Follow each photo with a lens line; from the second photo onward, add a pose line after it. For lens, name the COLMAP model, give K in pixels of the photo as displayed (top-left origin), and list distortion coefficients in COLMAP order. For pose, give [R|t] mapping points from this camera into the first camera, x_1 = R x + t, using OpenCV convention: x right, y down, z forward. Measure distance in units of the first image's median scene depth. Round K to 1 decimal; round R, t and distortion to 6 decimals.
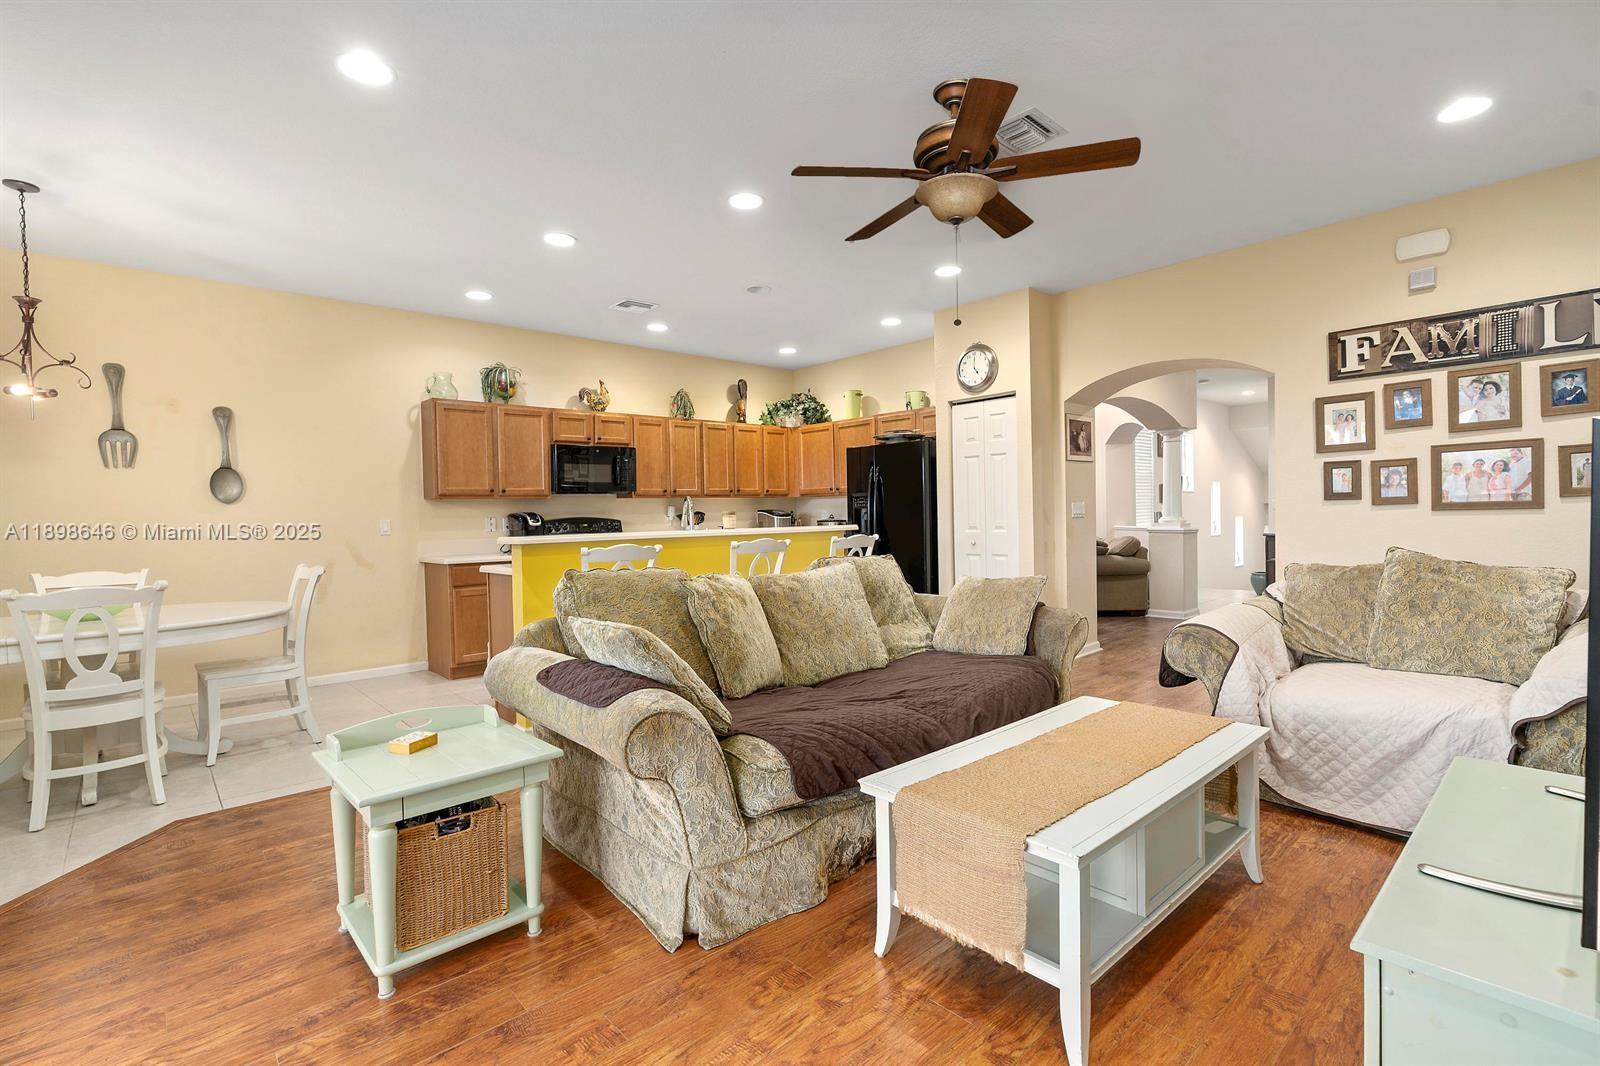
lens RADIAL K [[731.5, 0, 800.6], [0, 731.5, 525.2], [0, 0, 1]] dist [0.000537, 0.000775]
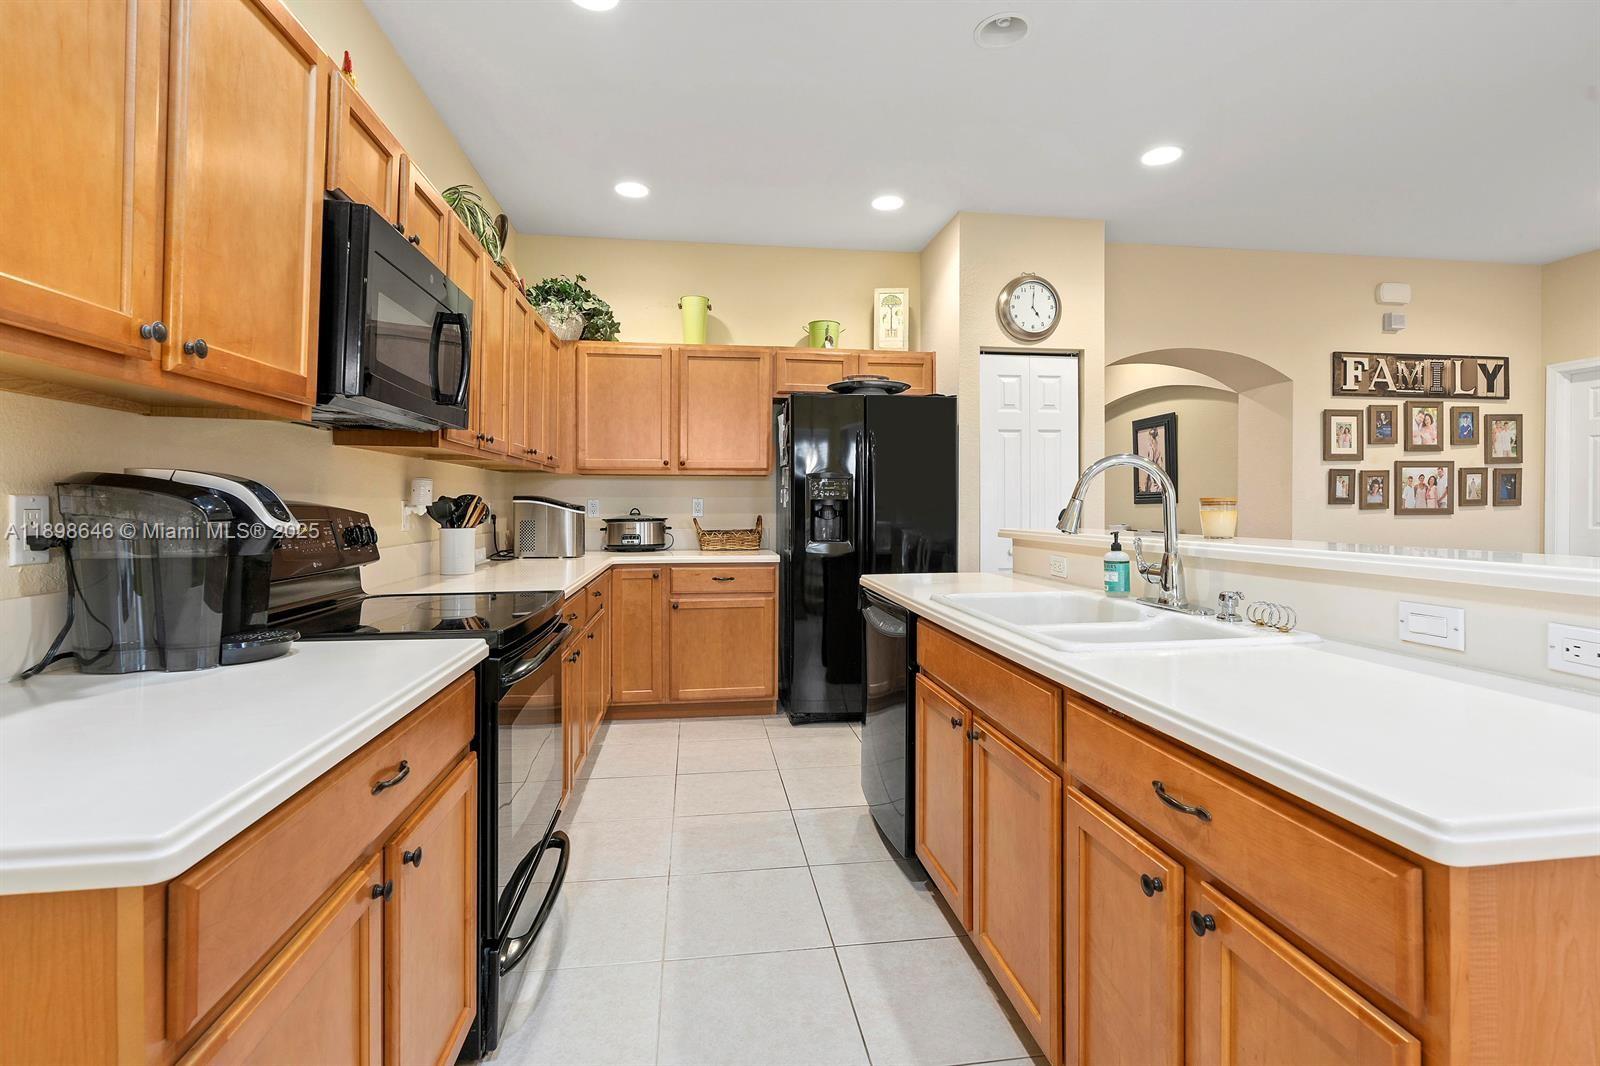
lens RADIAL K [[731.5, 0, 805.0], [0, 731.5, 516.1], [0, 0, 1]] dist [0.000537, 0.000775]
pose [[0.559827, 0.017310, 0.828428, -0.665234], [0.004498, 0.999704, -0.023929, 0.006252], [-0.828597, 0.017122, 0.559584, 1.114004]]
